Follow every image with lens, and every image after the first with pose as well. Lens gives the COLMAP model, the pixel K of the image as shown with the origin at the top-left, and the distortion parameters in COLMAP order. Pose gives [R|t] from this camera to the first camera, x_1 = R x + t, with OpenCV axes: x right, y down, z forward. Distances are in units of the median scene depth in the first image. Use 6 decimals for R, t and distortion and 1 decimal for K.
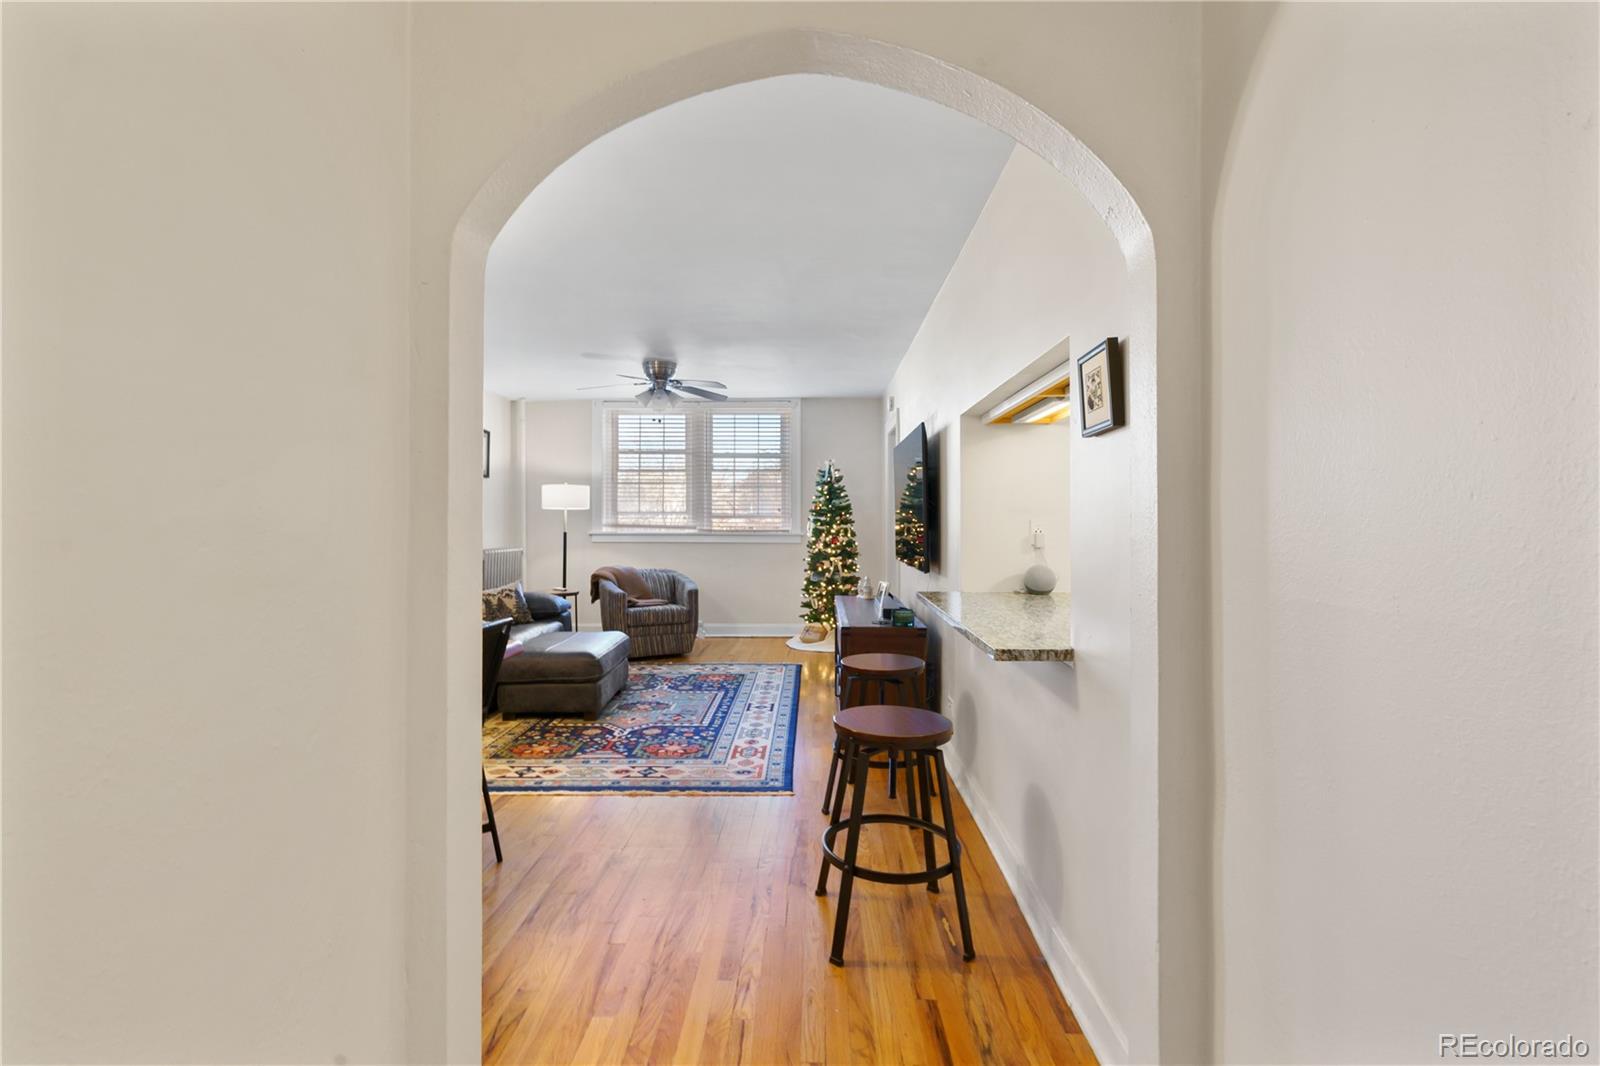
lens RADIAL K [[738.0, 0, 804.2], [0, 738.0, 515.6], [0, 0, 1]] dist [-0.000195, 0.000092]
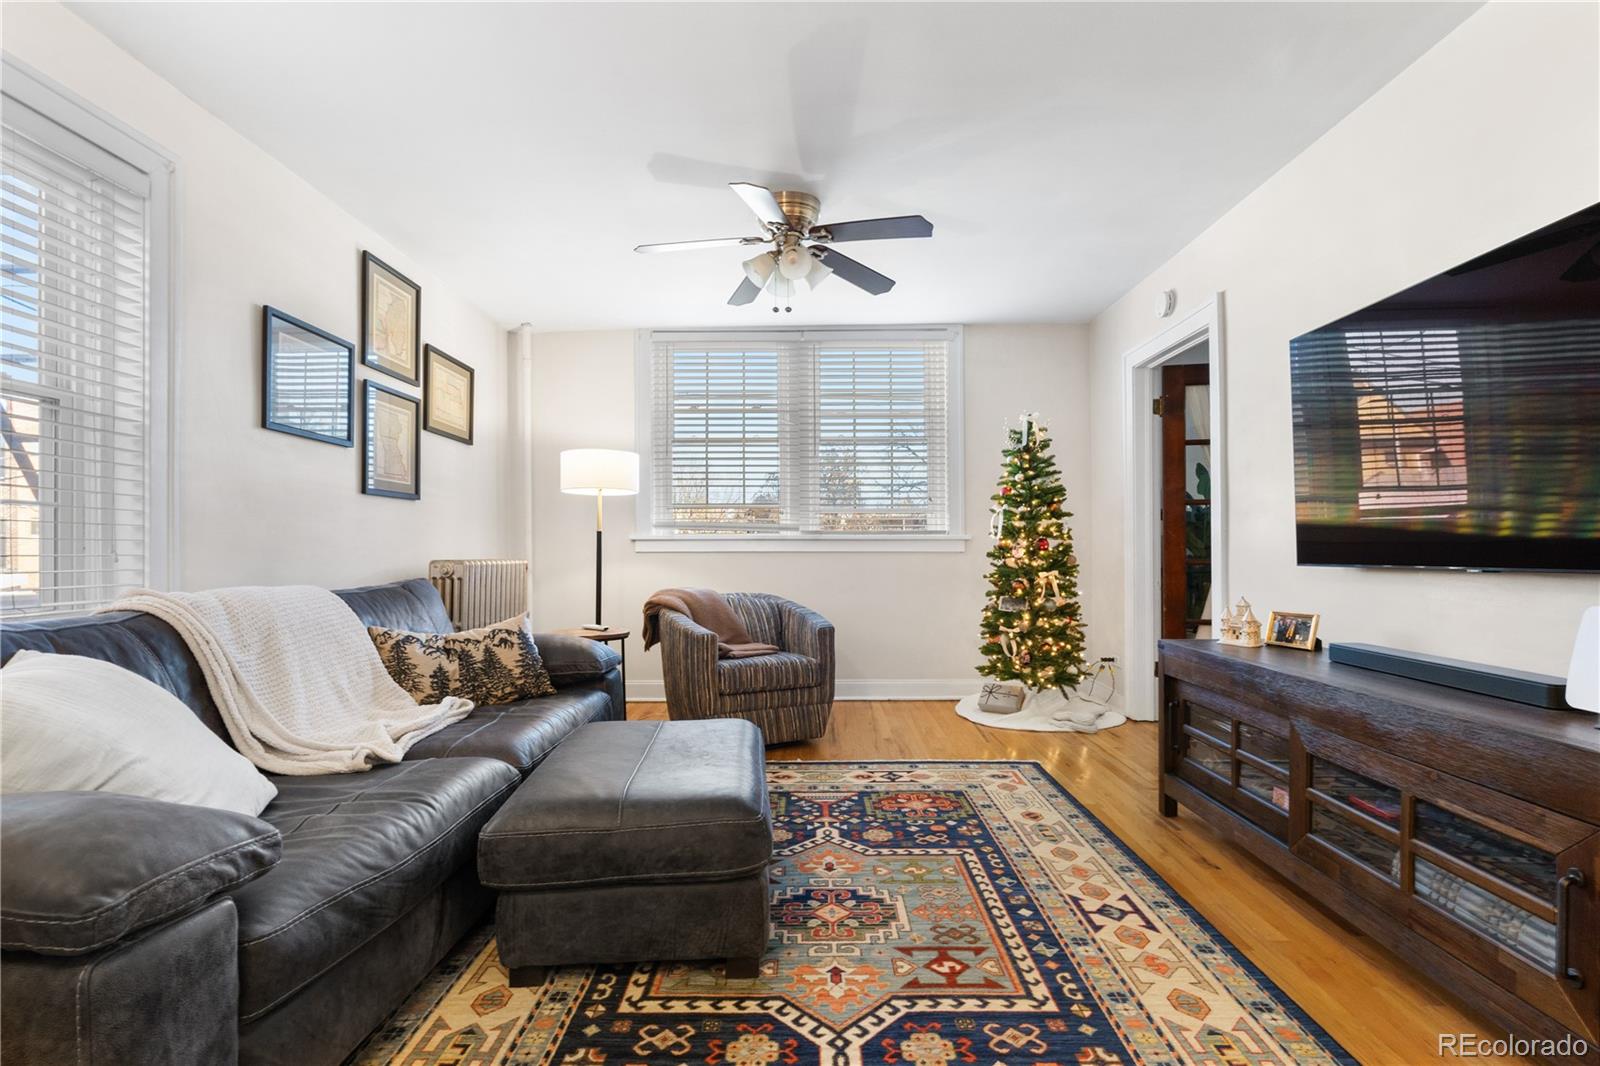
lens RADIAL K [[734.6, 0, 798.9], [0, 734.6, 547.2], [0, 0, 1]] dist [-0.013786, 0.006453]
pose [[0.999988, -0.004528, 0.001590, -0.191336], [0.004529, 0.999990, -0.000515, 0.042417], [-0.001587, 0.000522, 0.999999, 0.475595]]
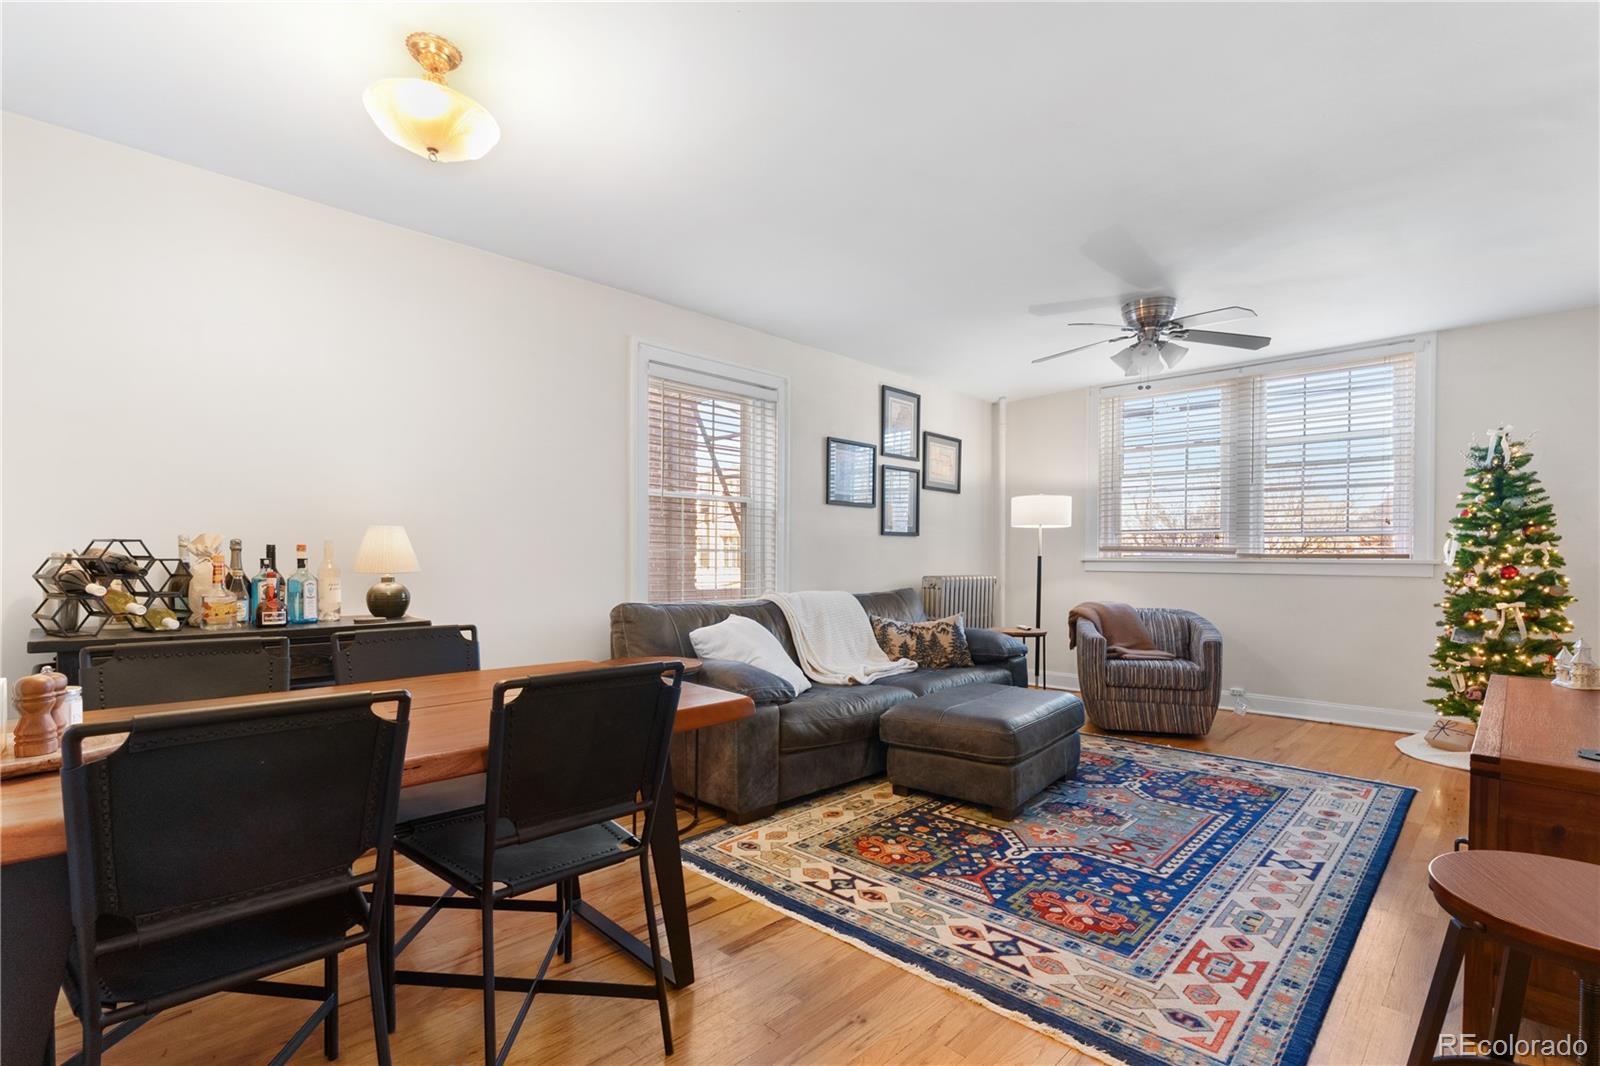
lens RADIAL K [[745.1, 0, 802.7], [0, 745.1, 567.3], [0, 0, 1]] dist [-0.003167, 0.000256]
pose [[0.732658, 0.010993, -0.680508, 0.039378], [0.001043, 0.999850, 0.017275, 0.023552], [0.680596, -0.013366, 0.732537, 0.284927]]
